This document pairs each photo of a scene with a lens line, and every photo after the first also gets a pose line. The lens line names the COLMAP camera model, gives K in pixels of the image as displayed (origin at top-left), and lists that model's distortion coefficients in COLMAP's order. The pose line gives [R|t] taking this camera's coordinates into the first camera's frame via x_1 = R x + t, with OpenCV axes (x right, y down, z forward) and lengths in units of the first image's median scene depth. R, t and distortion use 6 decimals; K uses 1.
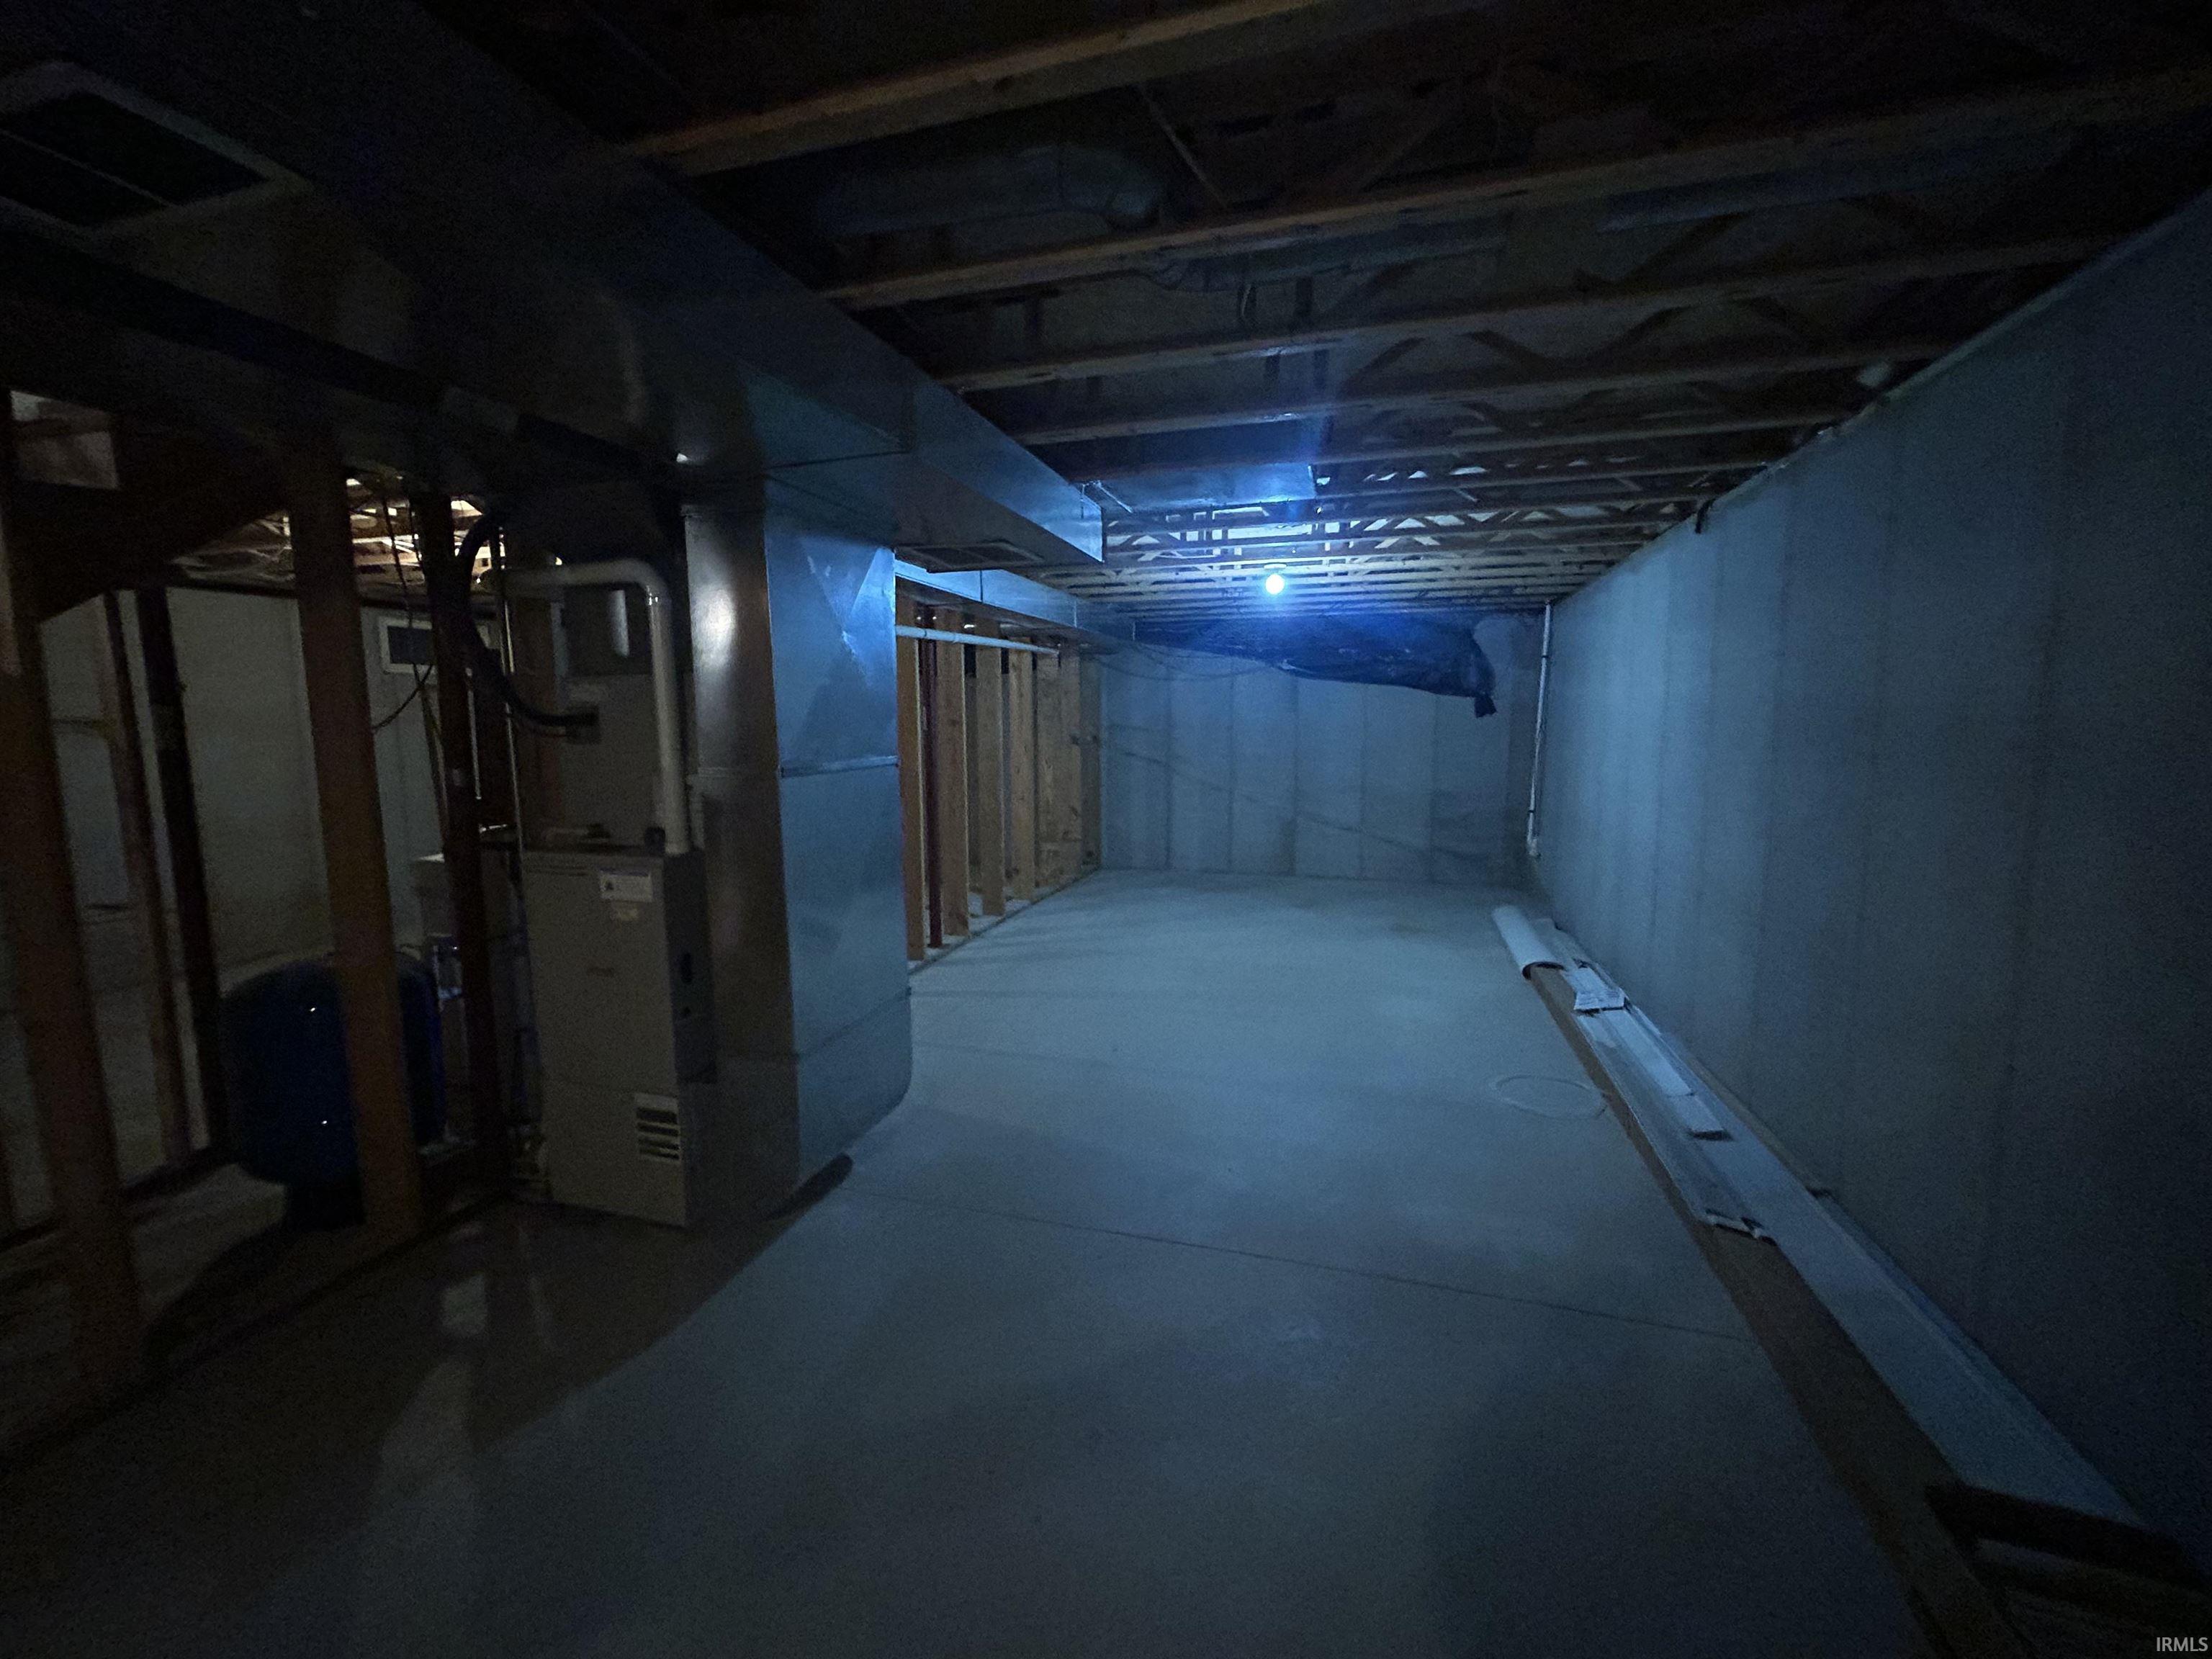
lens RADIAL K [[892.8, 0, 1107.5], [0, 892.8, 826.4], [0, 0, 1]] dist [-0.001293, 0.002589]
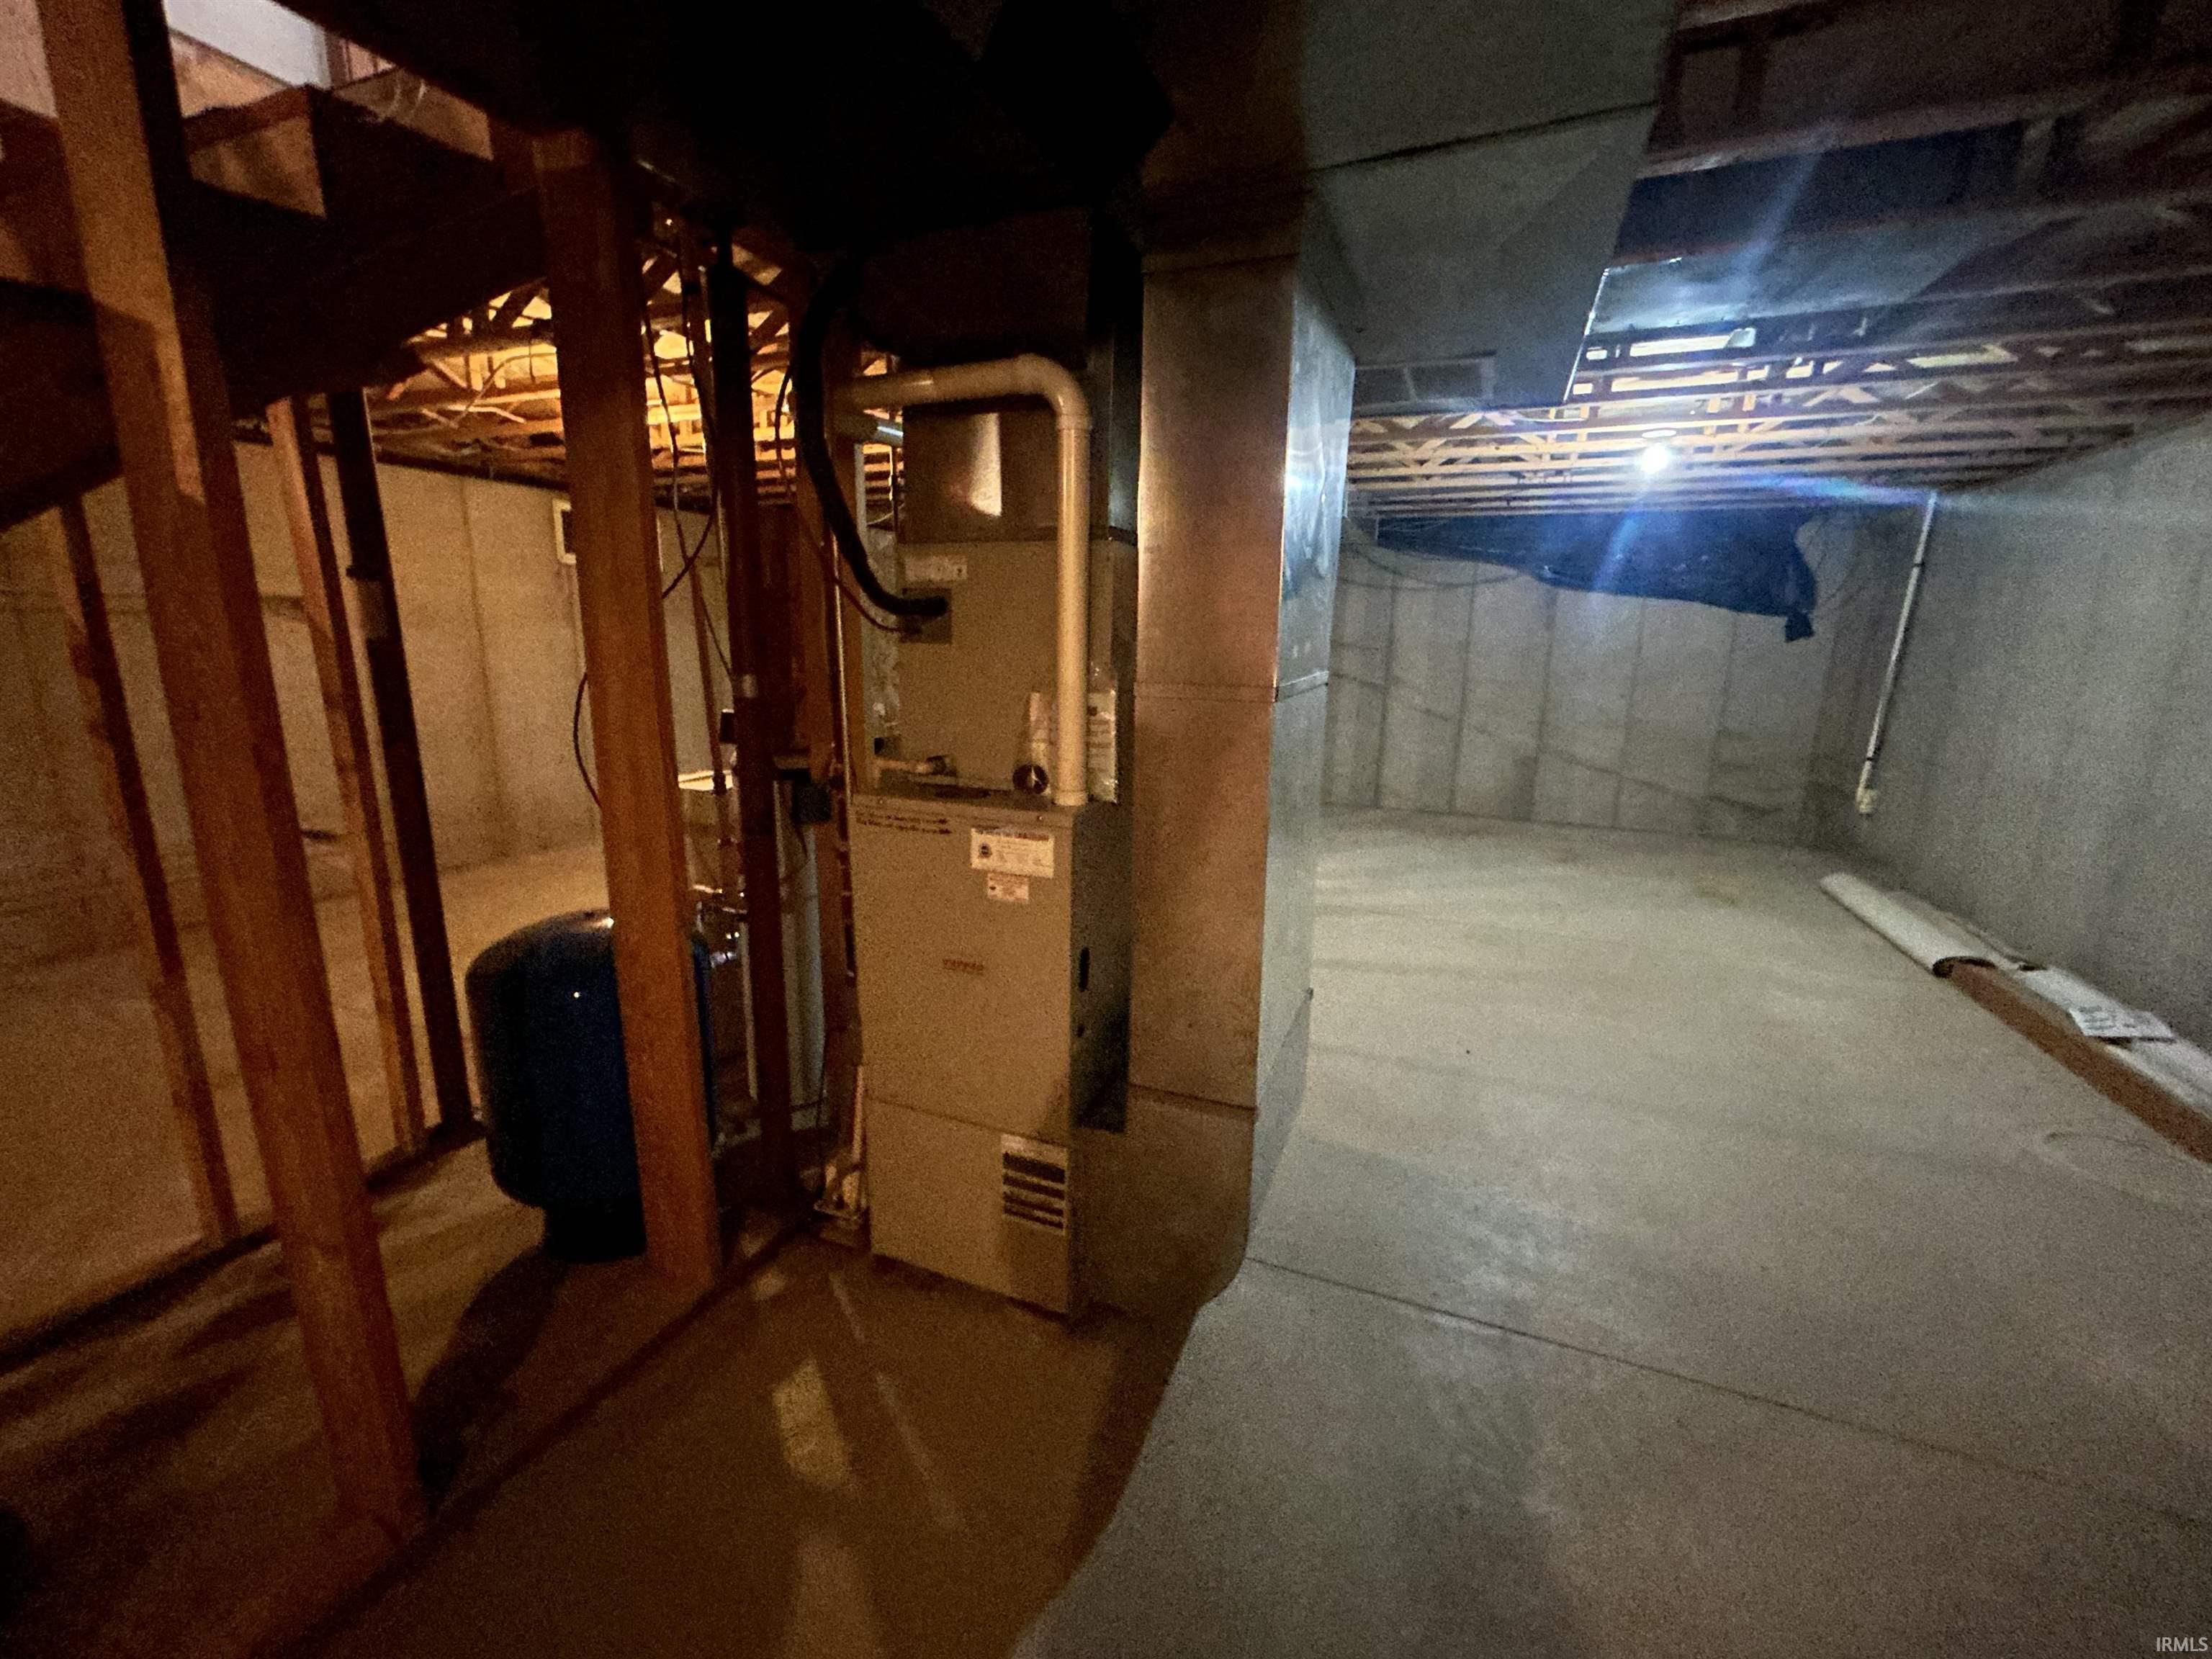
lens RADIAL K [[892.8, 0, 1107.5], [0, 892.8, 826.4], [0, 0, 1]] dist [-0.001293, 0.002589]
pose [[0.994529, 0.042356, -0.095488, -0.331805], [-0.033599, 0.995236, 0.091521, -0.015295], [0.098909, -0.087812, 0.991214, 0.270332]]
